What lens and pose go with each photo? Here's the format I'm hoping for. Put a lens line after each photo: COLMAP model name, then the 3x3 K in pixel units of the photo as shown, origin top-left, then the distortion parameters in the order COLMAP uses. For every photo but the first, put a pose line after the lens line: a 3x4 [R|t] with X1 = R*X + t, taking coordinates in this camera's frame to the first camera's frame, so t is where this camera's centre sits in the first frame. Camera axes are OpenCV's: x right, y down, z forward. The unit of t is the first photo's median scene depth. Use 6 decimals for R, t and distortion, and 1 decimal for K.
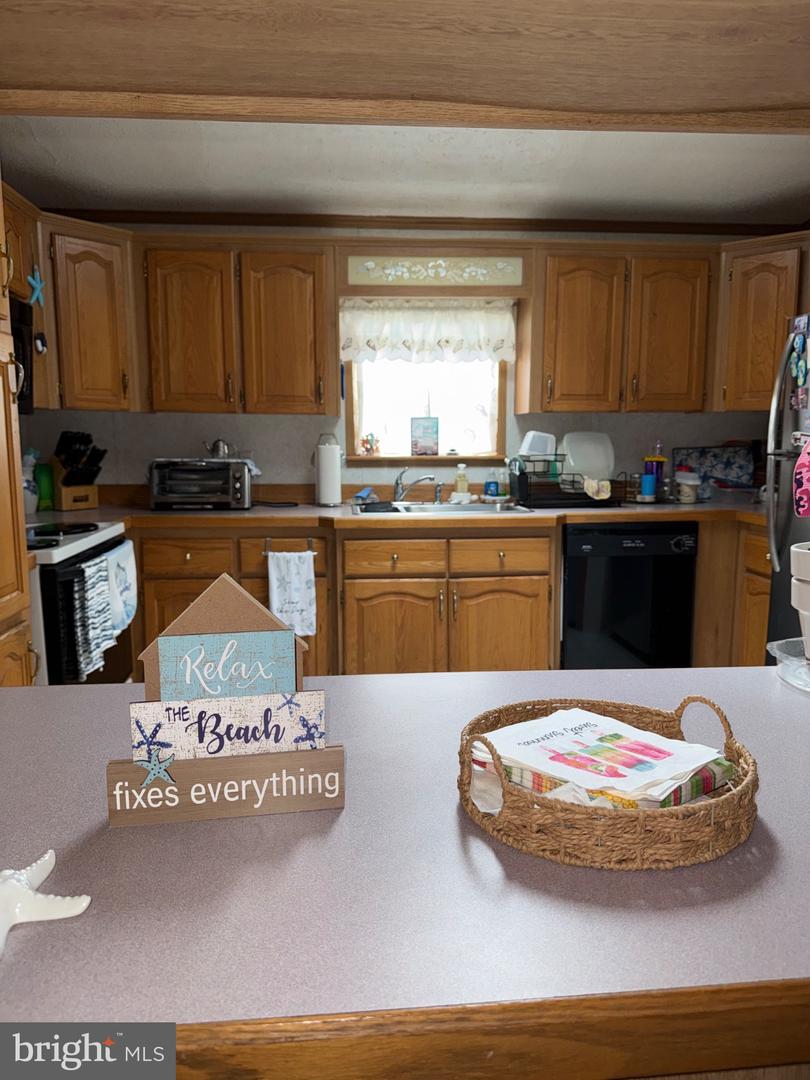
lens RADIAL K [[749.9, 0, 406.1], [0, 749.9, 543.2], [0, 0, 1]] dist [0.148253, -0.265231]
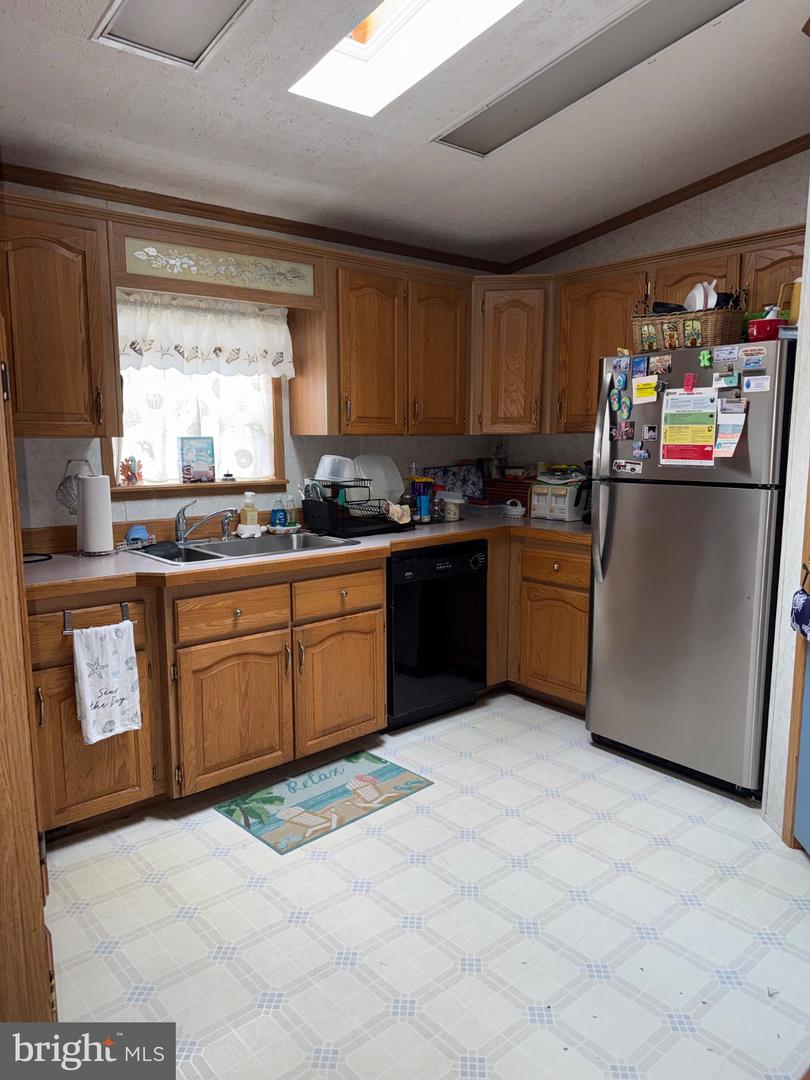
lens RADIAL K [[749.9, 0, 406.1], [0, 749.9, 543.2], [0, 0, 1]] dist [0.148253, -0.265231]
pose [[0.817653, -0.082814, 0.569724, -0.292740], [0.080585, 0.996321, 0.029169, -0.058920], [-0.570044, 0.022062, 0.821318, 0.185350]]
